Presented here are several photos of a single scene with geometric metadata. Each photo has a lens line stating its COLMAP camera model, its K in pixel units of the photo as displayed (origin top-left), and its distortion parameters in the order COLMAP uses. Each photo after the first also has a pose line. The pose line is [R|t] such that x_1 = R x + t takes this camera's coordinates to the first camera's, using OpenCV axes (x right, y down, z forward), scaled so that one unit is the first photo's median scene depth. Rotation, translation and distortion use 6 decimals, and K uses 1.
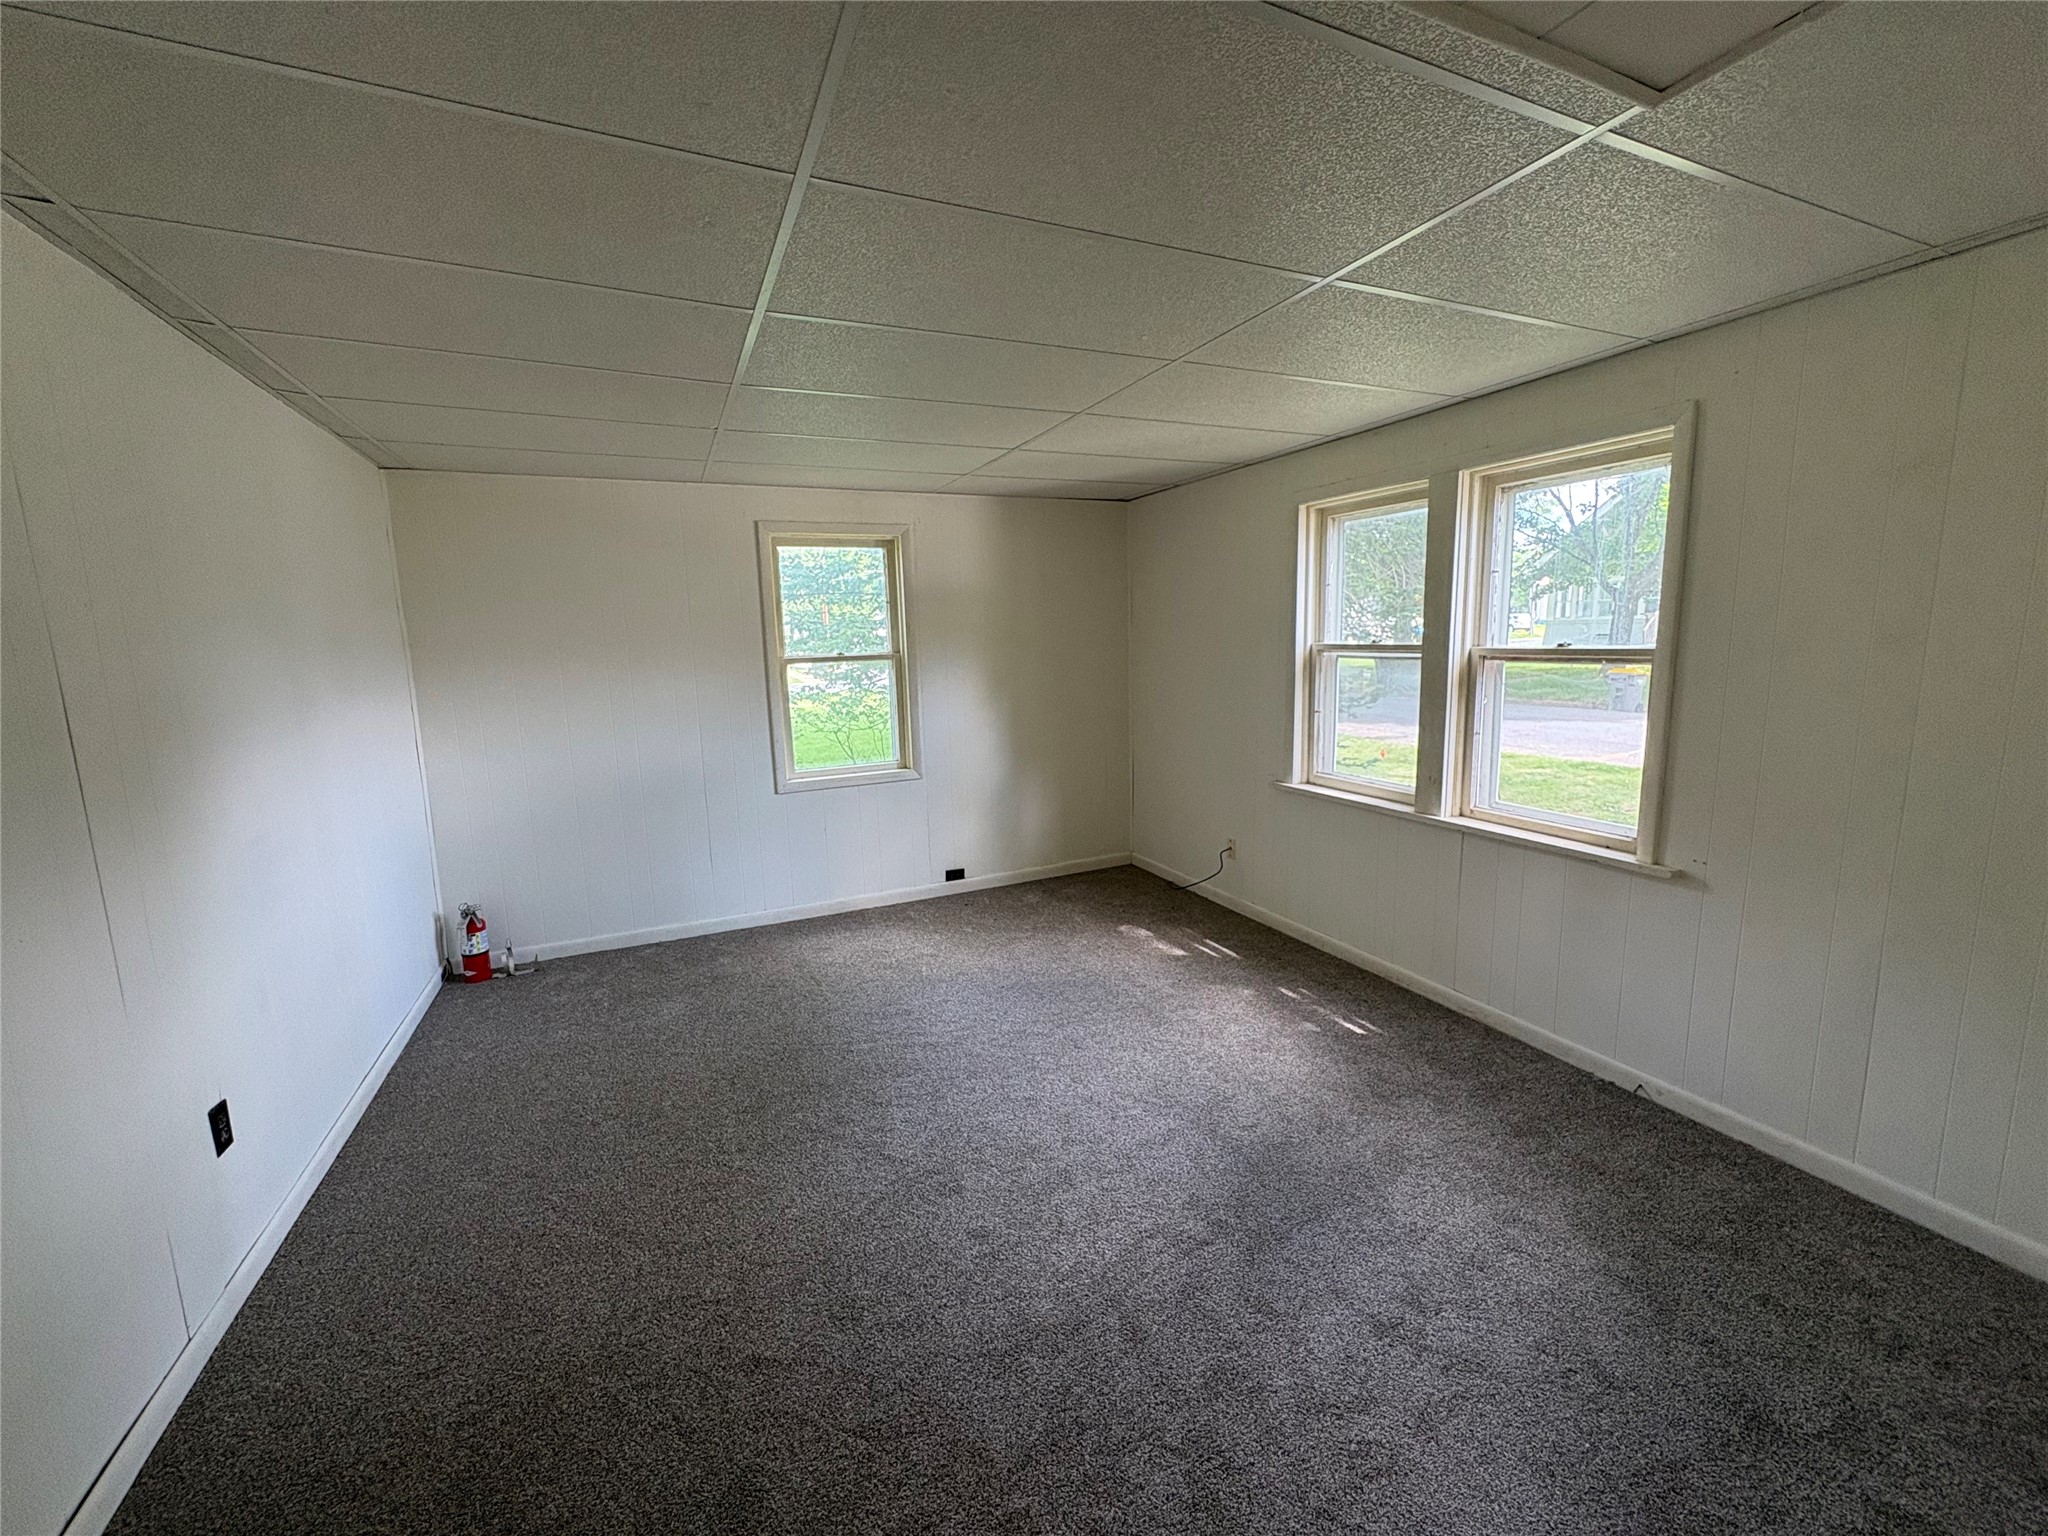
lens RADIAL K [[818.1, 0, 1022.8], [0, 818.1, 763.3], [0, 0, 1]] dist [0.001018, -0.000062]
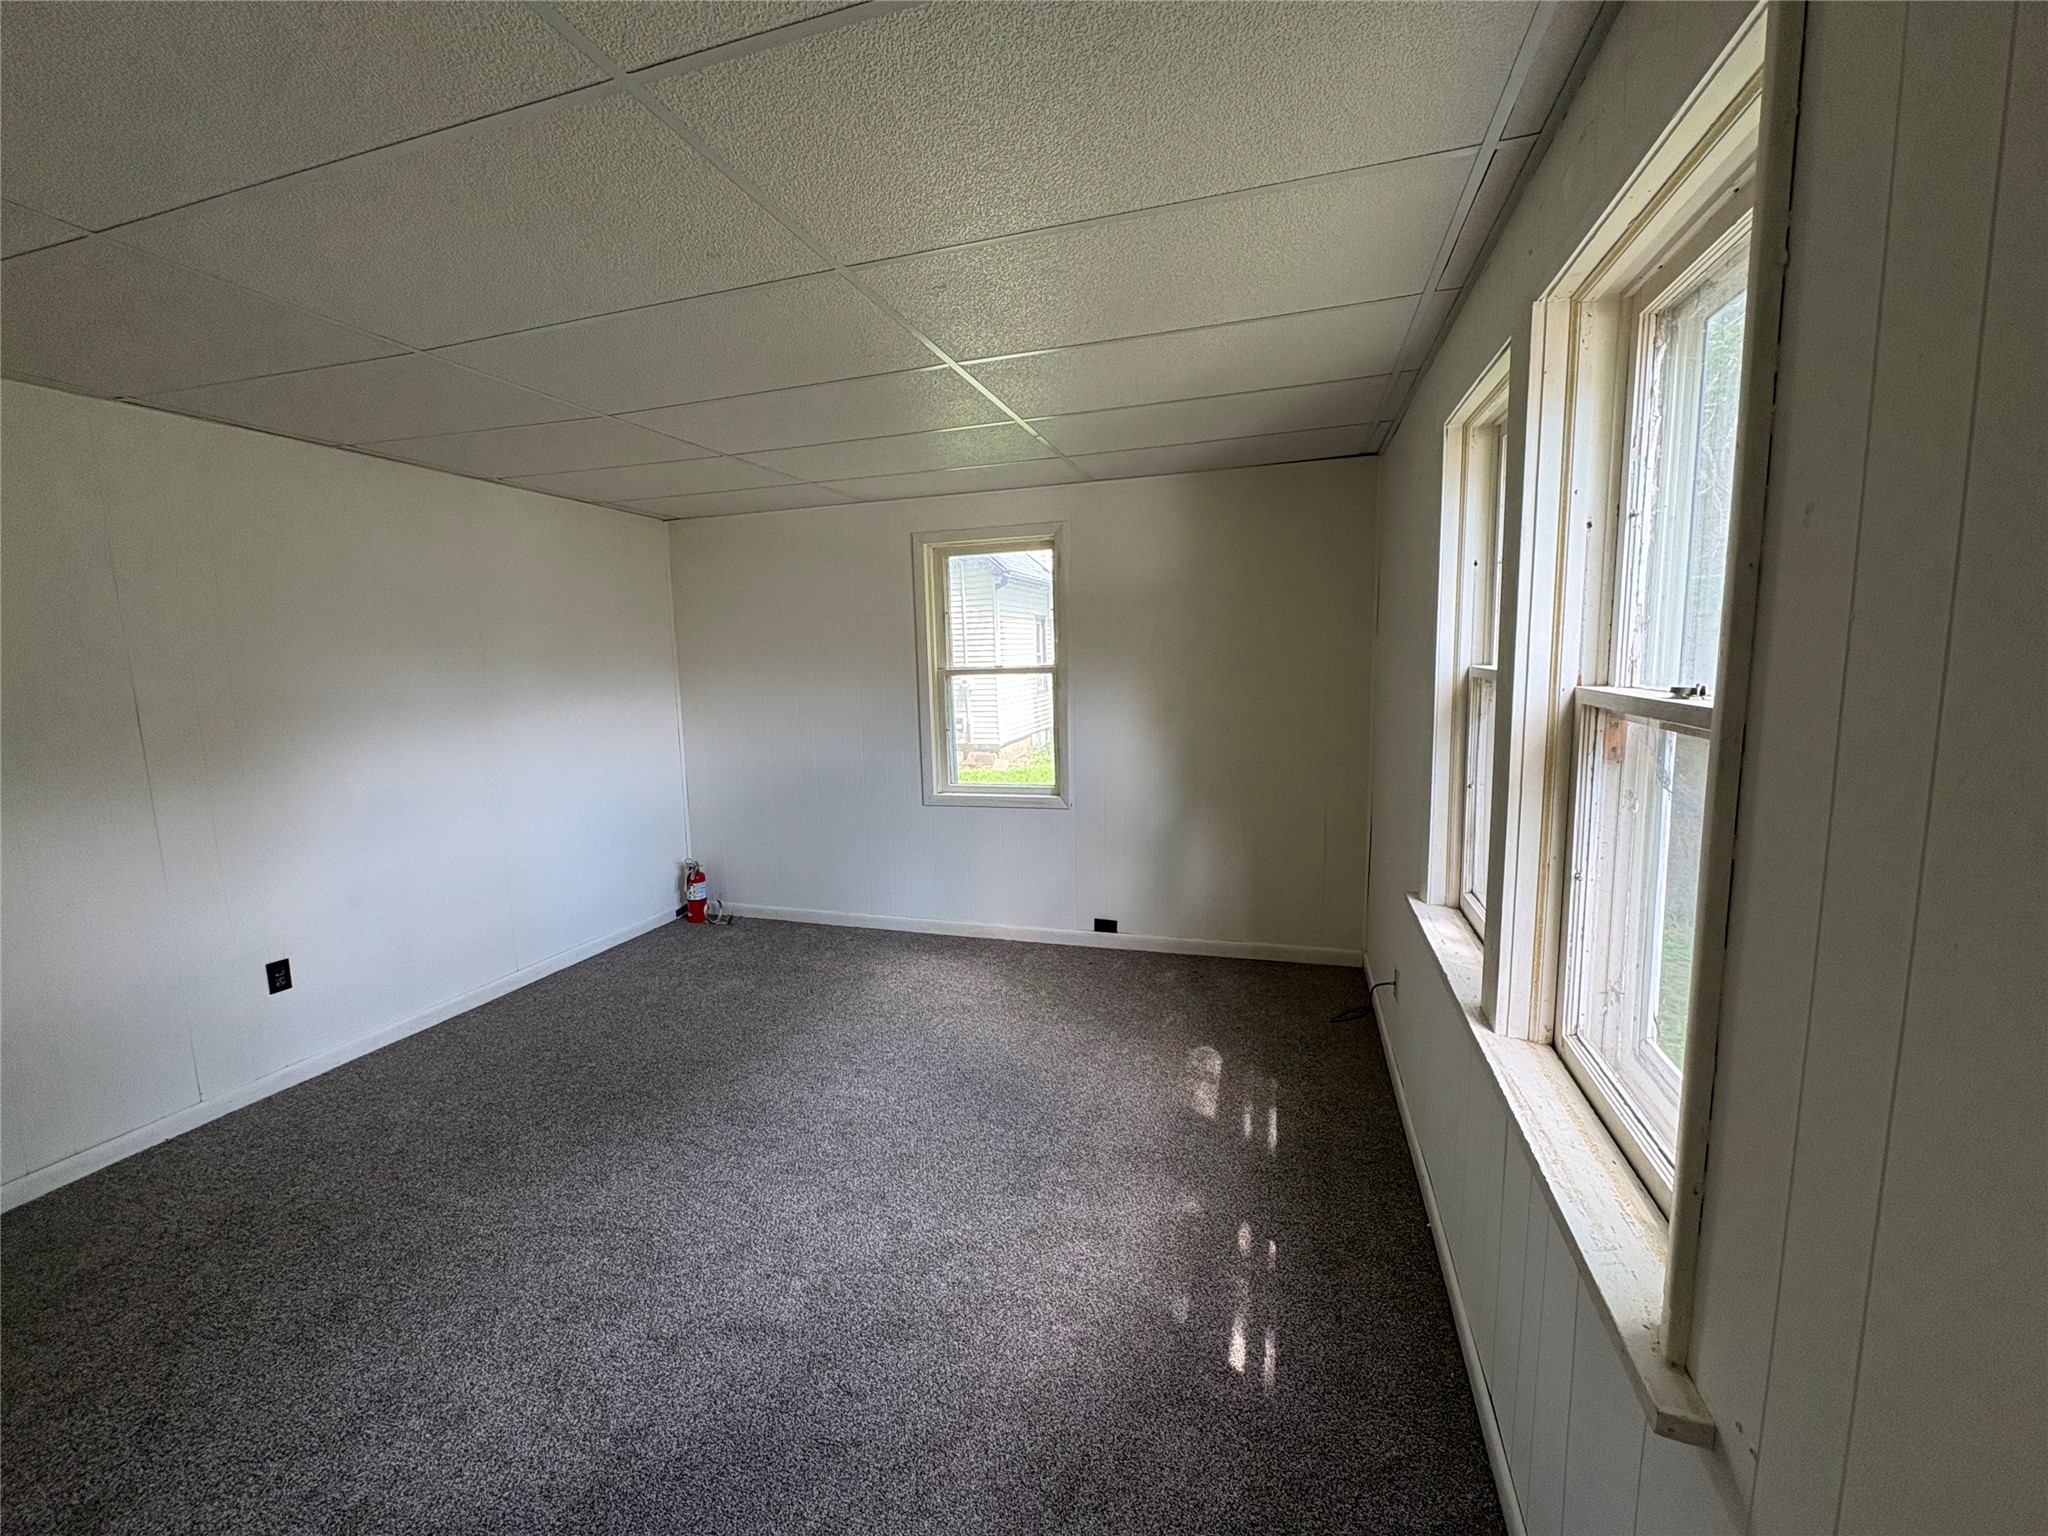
lens RADIAL K [[818.1, 0, 1022.8], [0, 818.1, 763.3], [0, 0, 1]] dist [0.001018, -0.000062]
pose [[0.752427, 0.098166, -0.651320, 0.437724], [-0.100474, 0.994365, 0.033799, -0.058853], [0.650968, 0.040009, 0.758050, 0.322066]]
